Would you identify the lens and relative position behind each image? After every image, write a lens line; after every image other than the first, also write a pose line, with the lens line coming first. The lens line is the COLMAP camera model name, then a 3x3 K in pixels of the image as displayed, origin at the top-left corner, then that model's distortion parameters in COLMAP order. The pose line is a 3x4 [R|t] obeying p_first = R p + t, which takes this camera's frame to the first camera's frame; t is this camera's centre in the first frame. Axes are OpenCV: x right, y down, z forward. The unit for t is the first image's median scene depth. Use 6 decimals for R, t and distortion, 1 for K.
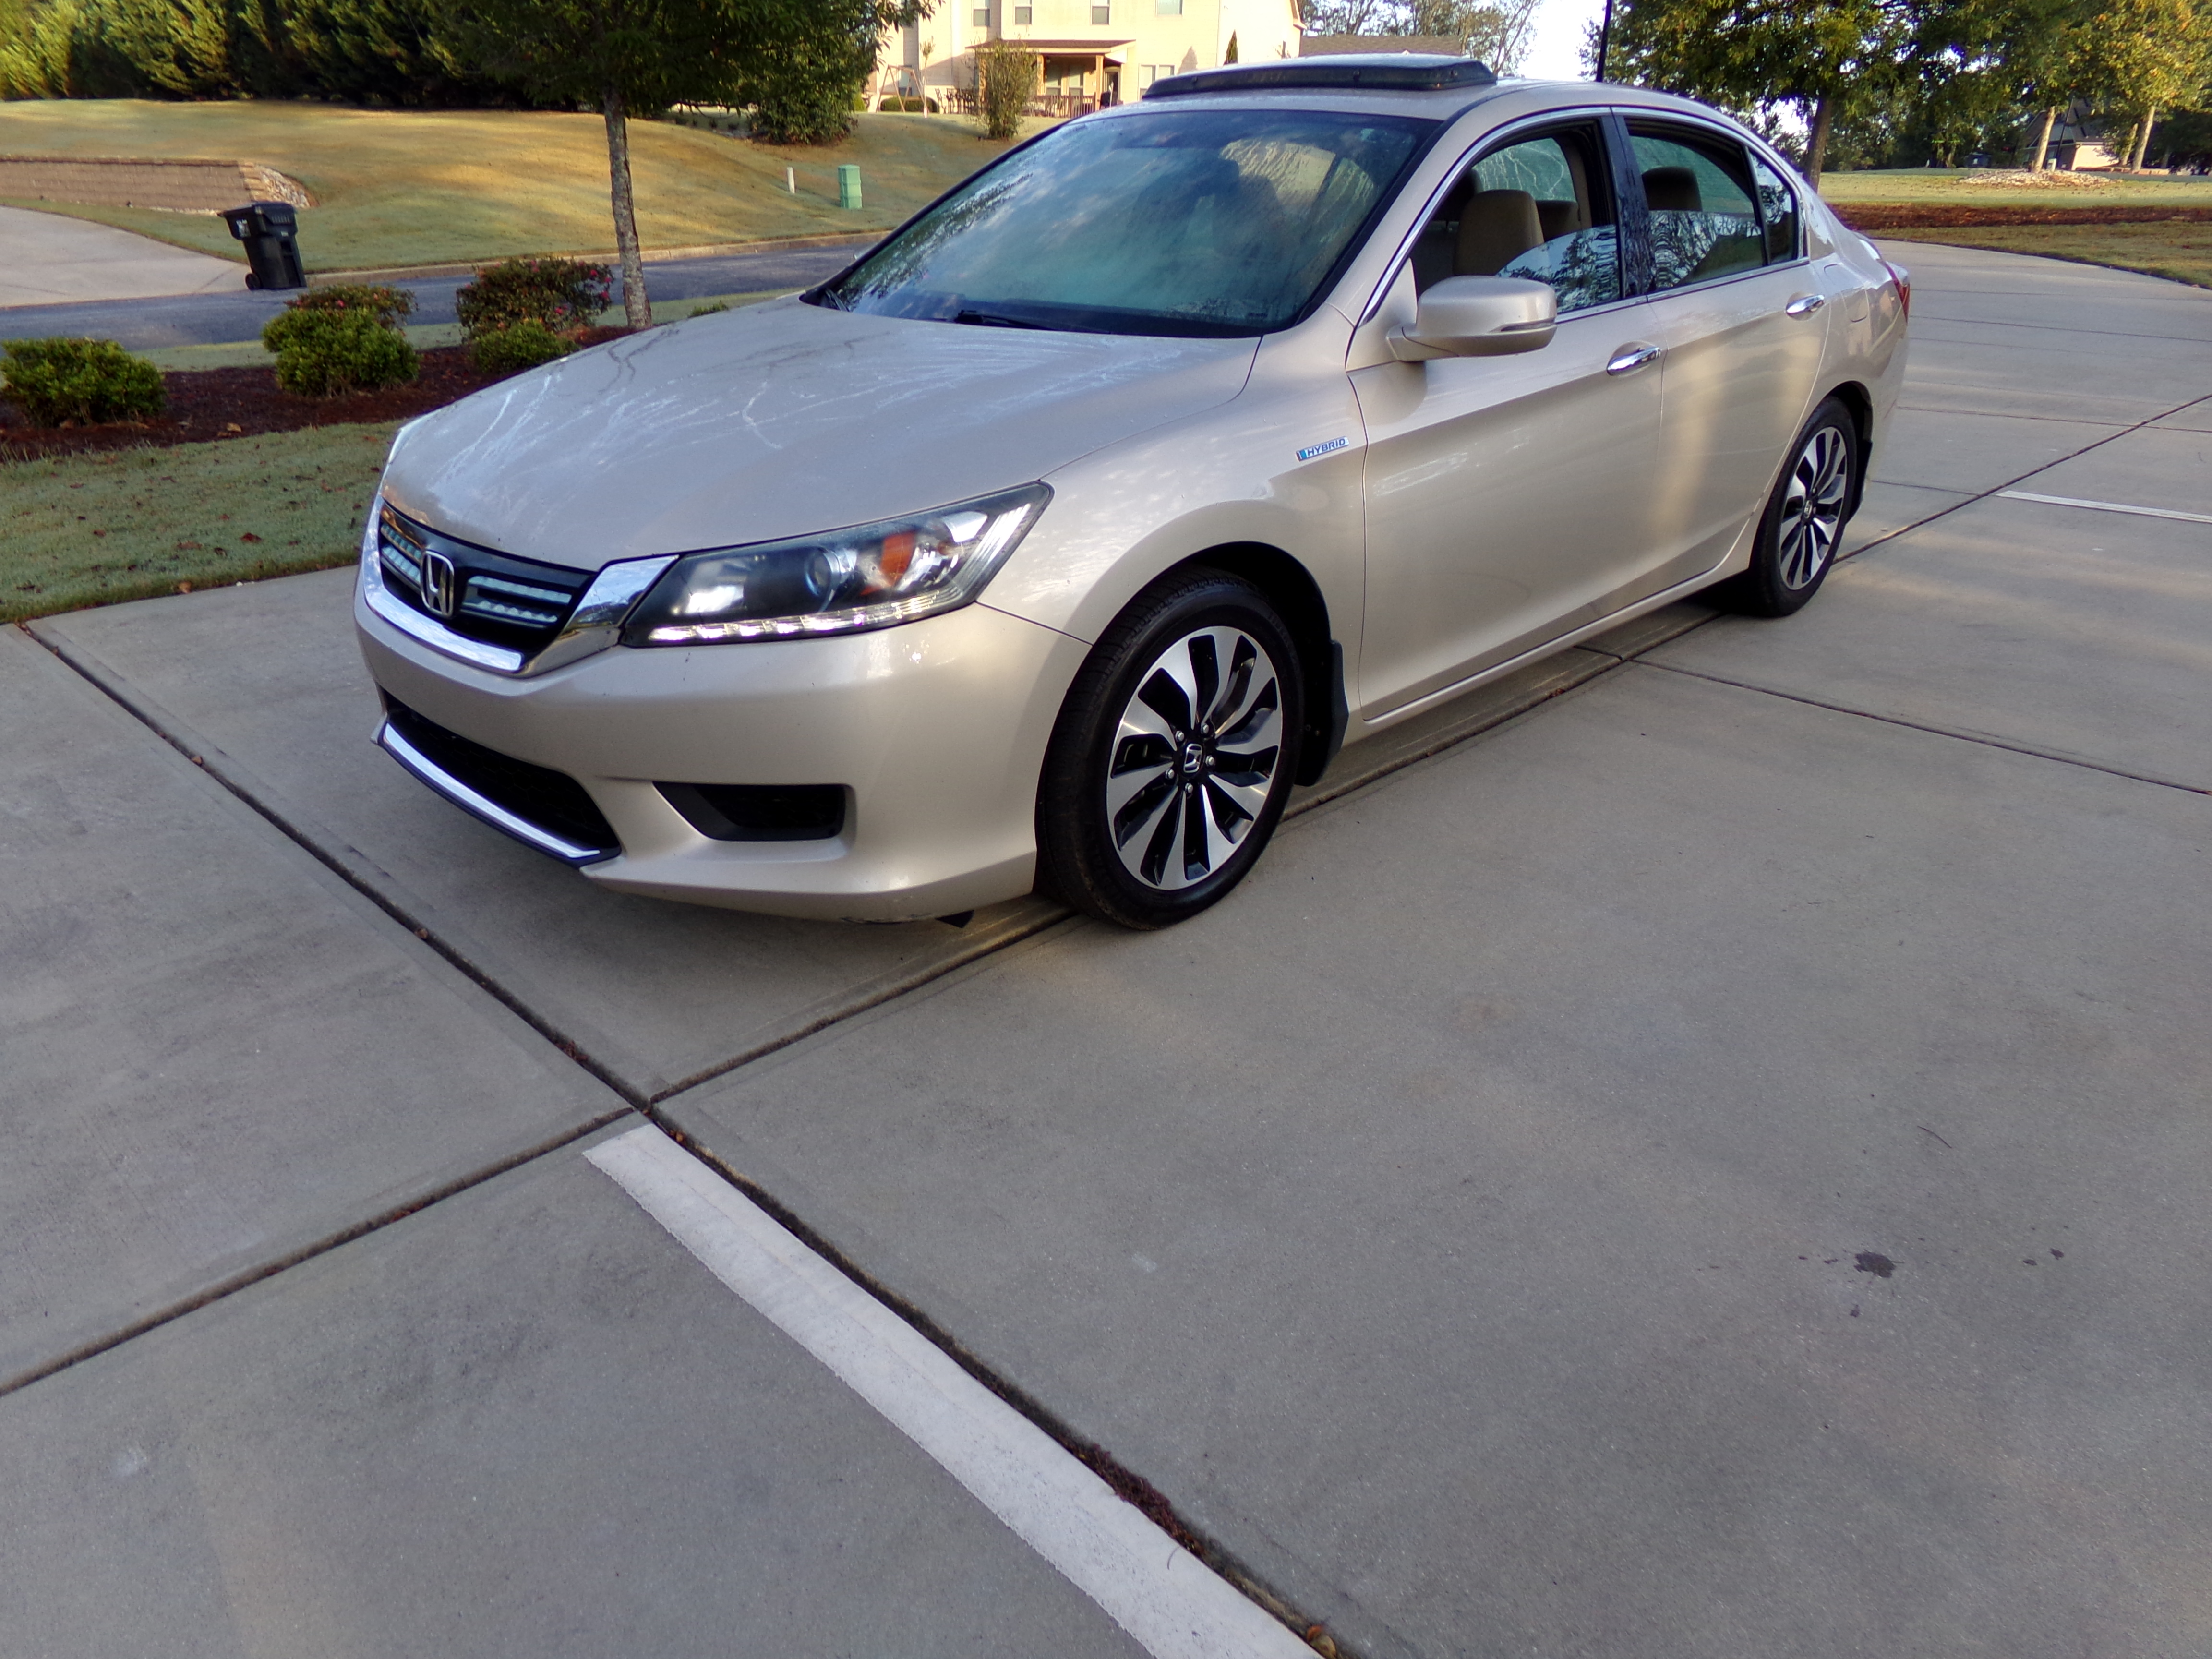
lens RADIAL K [[1623.4, 0, 1106.0], [0, 1623.4, 829.5], [0, 0, 1]] dist [0.007290, 0.013961]
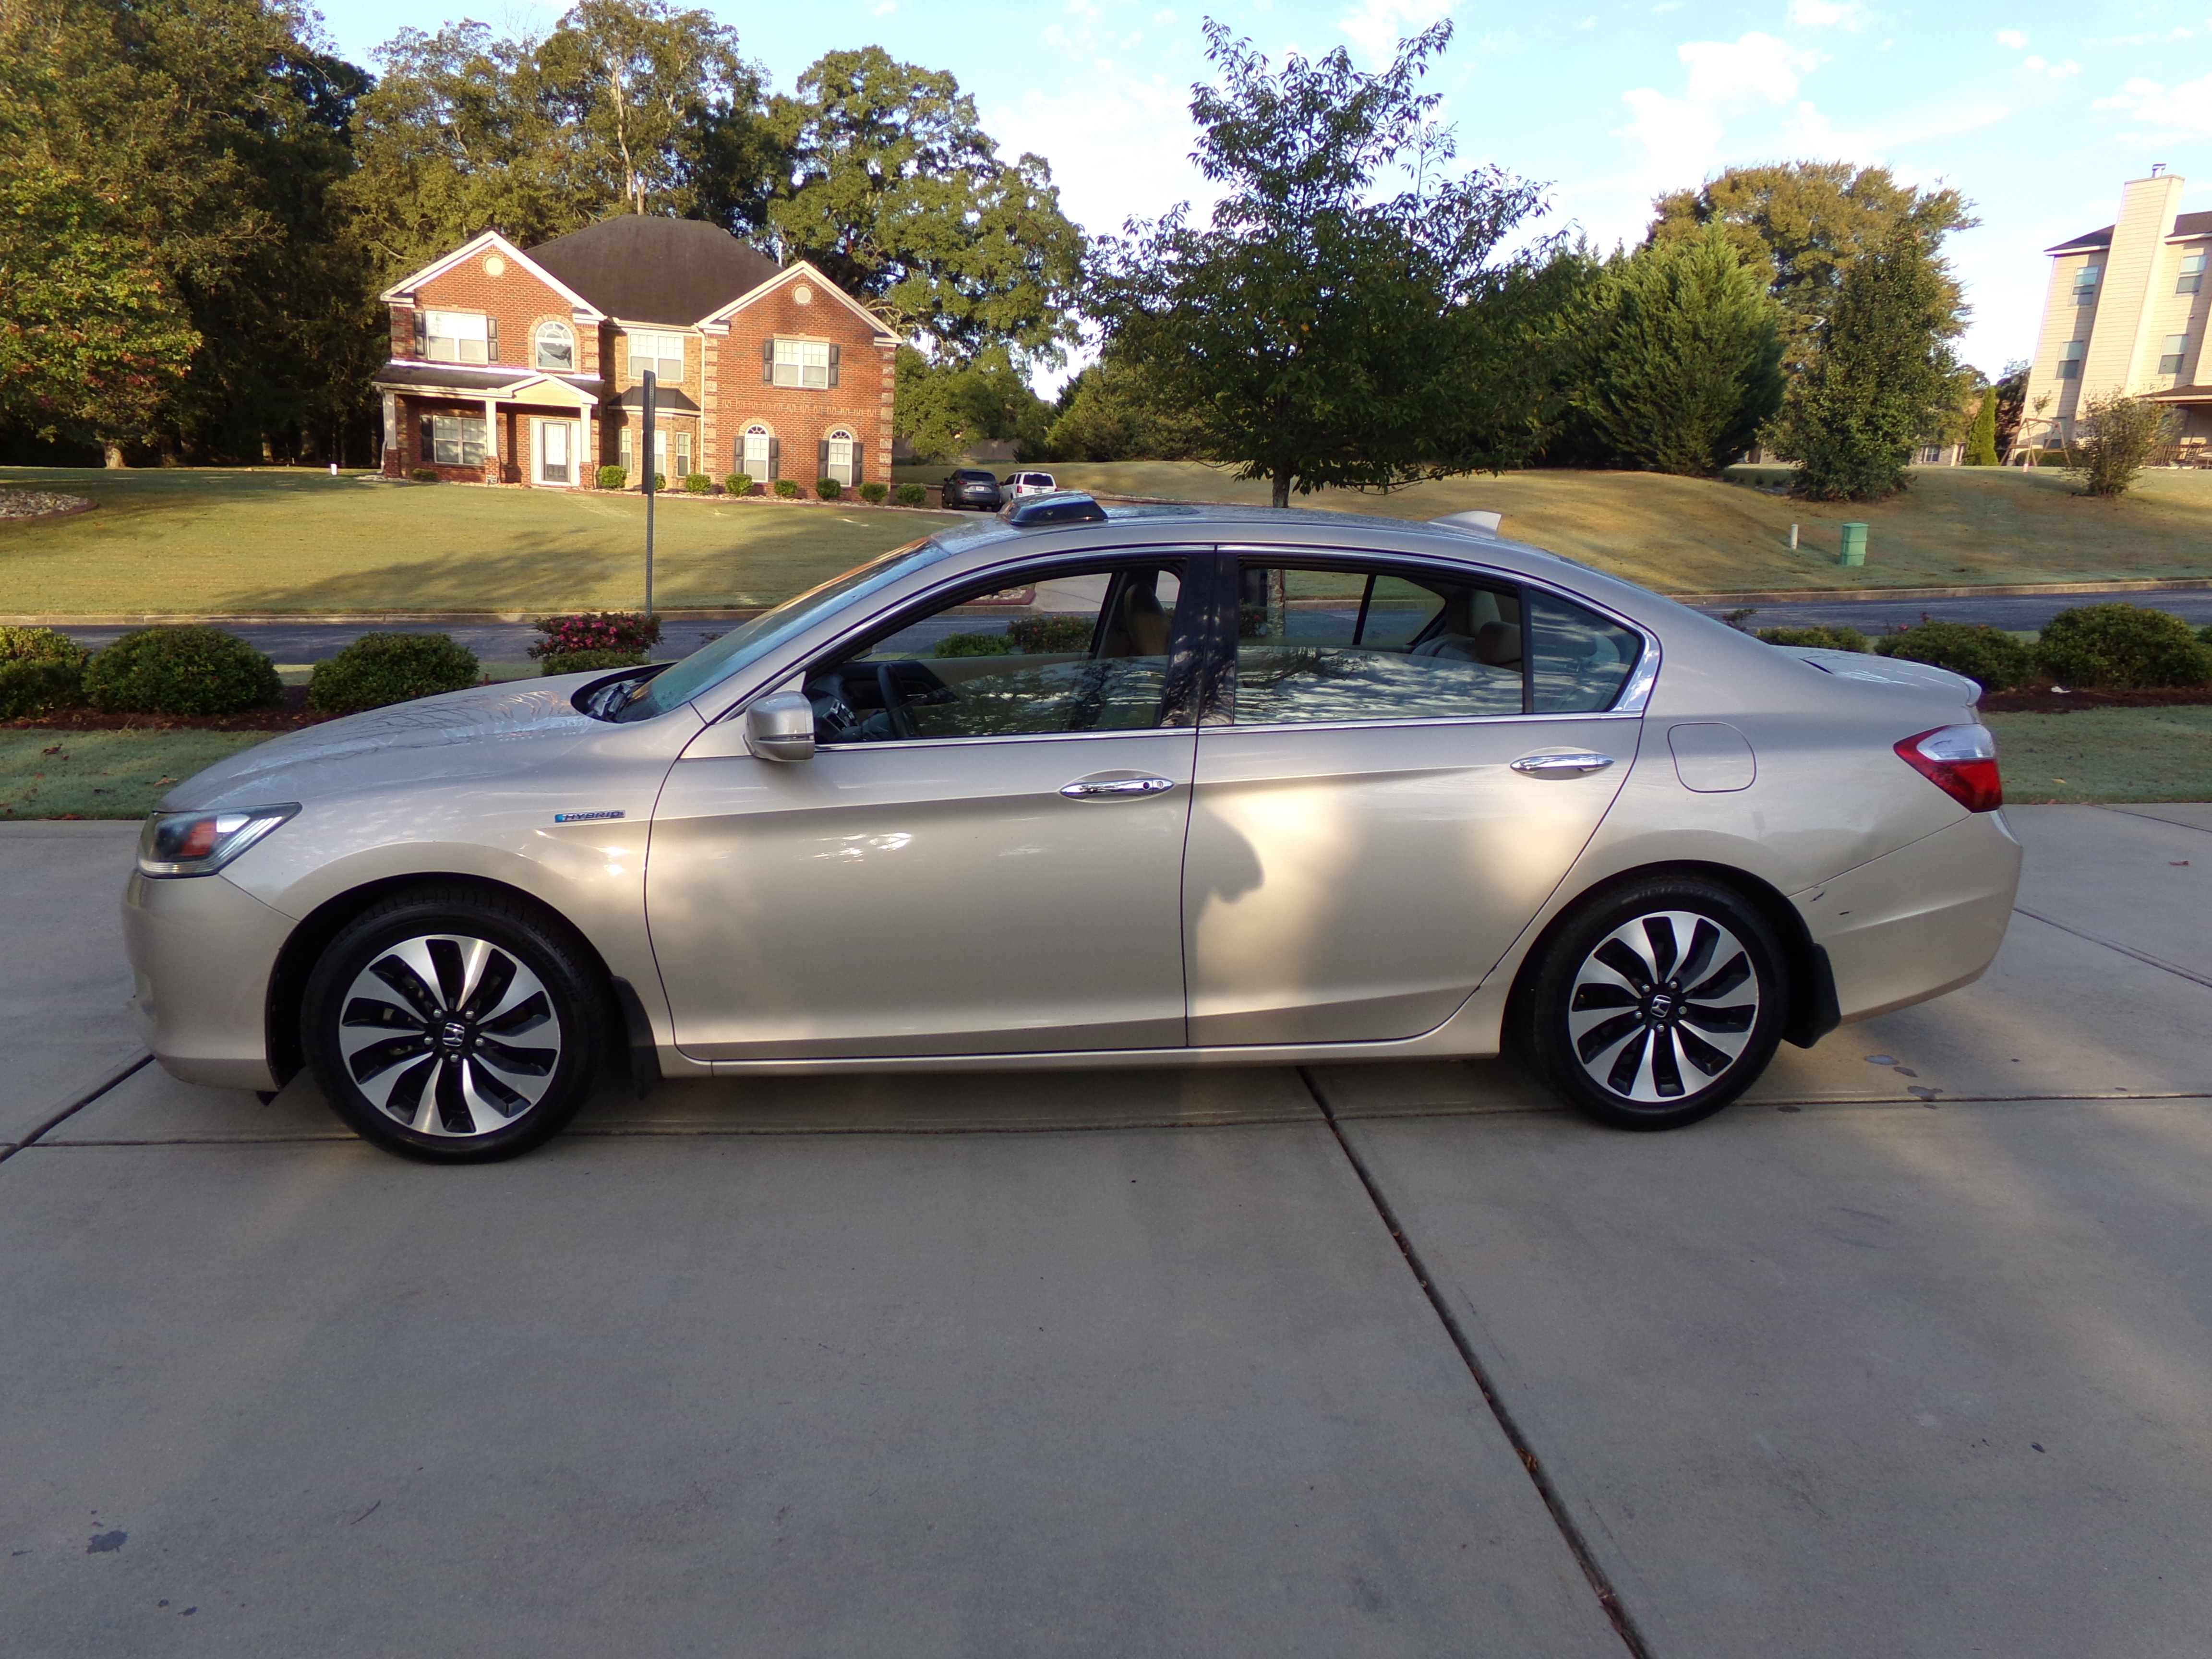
lens RADIAL K [[1623.4, 0, 1106.0], [0, 1623.4, 829.5], [0, 0, 1]] dist [0.007290, 0.013961]
pose [[0.732512, 0.149360, -0.664167, 0.193099], [-0.270854, 0.959031, -0.083056, -0.035804], [0.624551, 0.240732, 0.742956, 0.052577]]
